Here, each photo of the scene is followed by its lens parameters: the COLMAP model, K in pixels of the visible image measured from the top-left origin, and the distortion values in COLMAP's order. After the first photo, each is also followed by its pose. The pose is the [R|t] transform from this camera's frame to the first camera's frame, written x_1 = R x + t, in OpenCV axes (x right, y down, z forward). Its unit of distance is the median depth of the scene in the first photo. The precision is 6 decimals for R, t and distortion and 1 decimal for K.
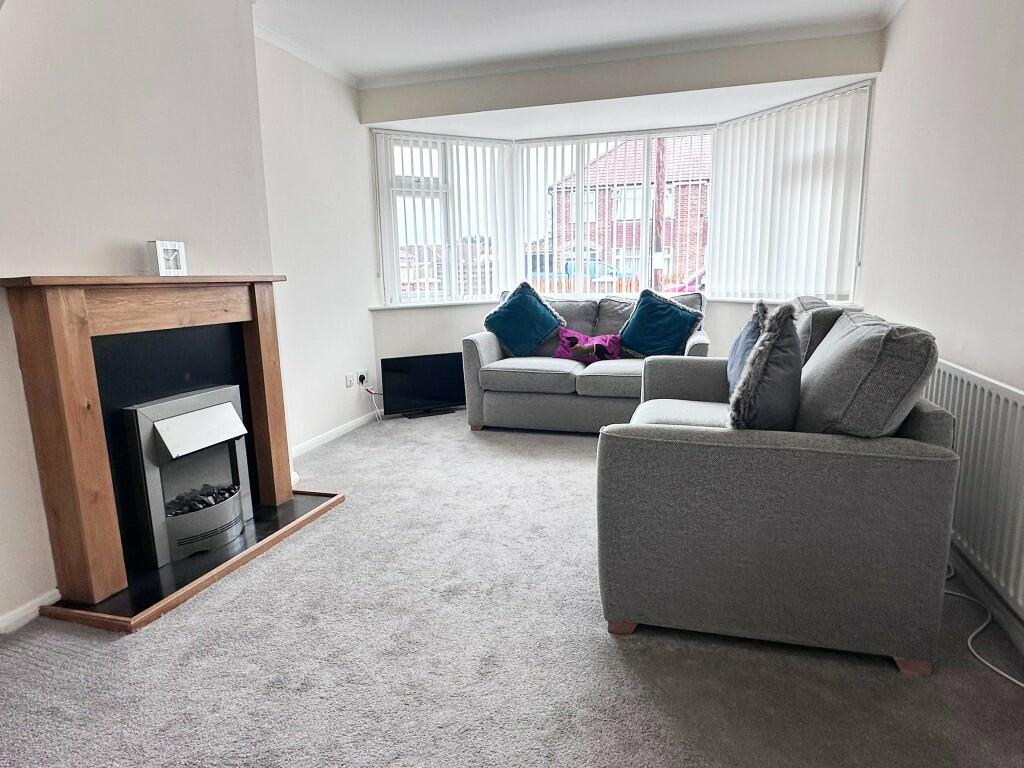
lens RADIAL K [[652.0, 0, 512.0], [0, 652.0, 384.0], [0, 0, 1]] dist [-0.001041, 0.000410]
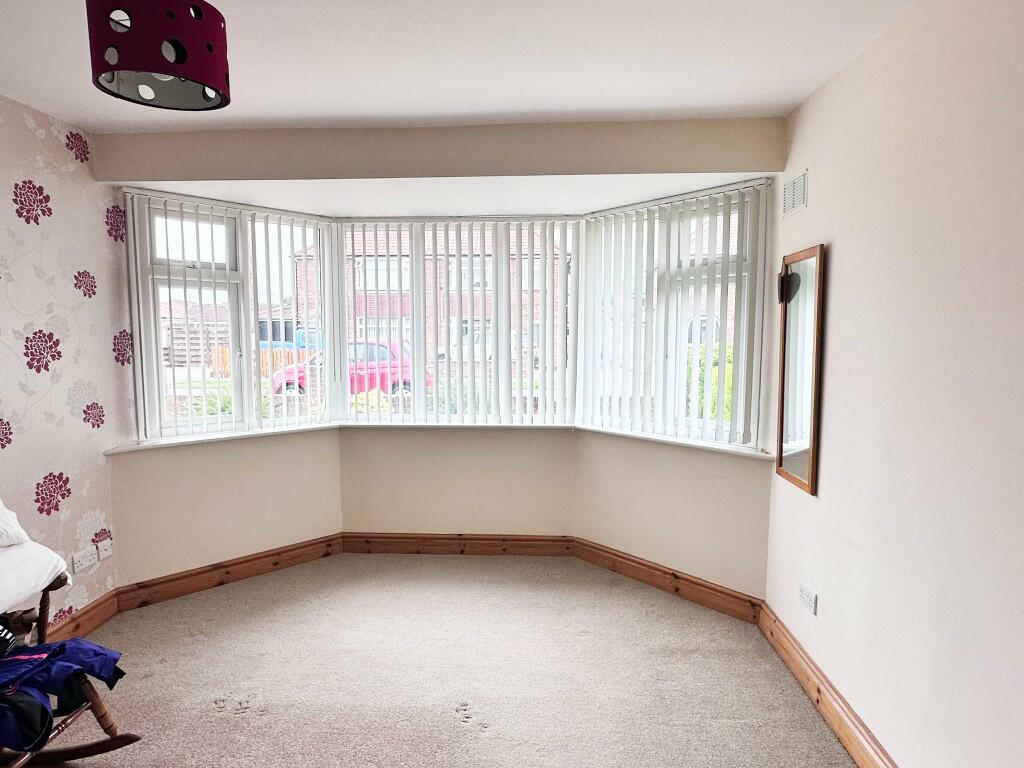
lens RADIAL K [[652.0, 0, 512.0], [0, 652.0, 384.0], [0, 0, 1]] dist [-0.001041, 0.000410]
pose [[0.965536, 0.001593, 0.260265, 0.005697], [0.030939, 0.992188, -0.120853, -0.092206], [-0.258424, 0.124741, 0.957944, 0.257675]]
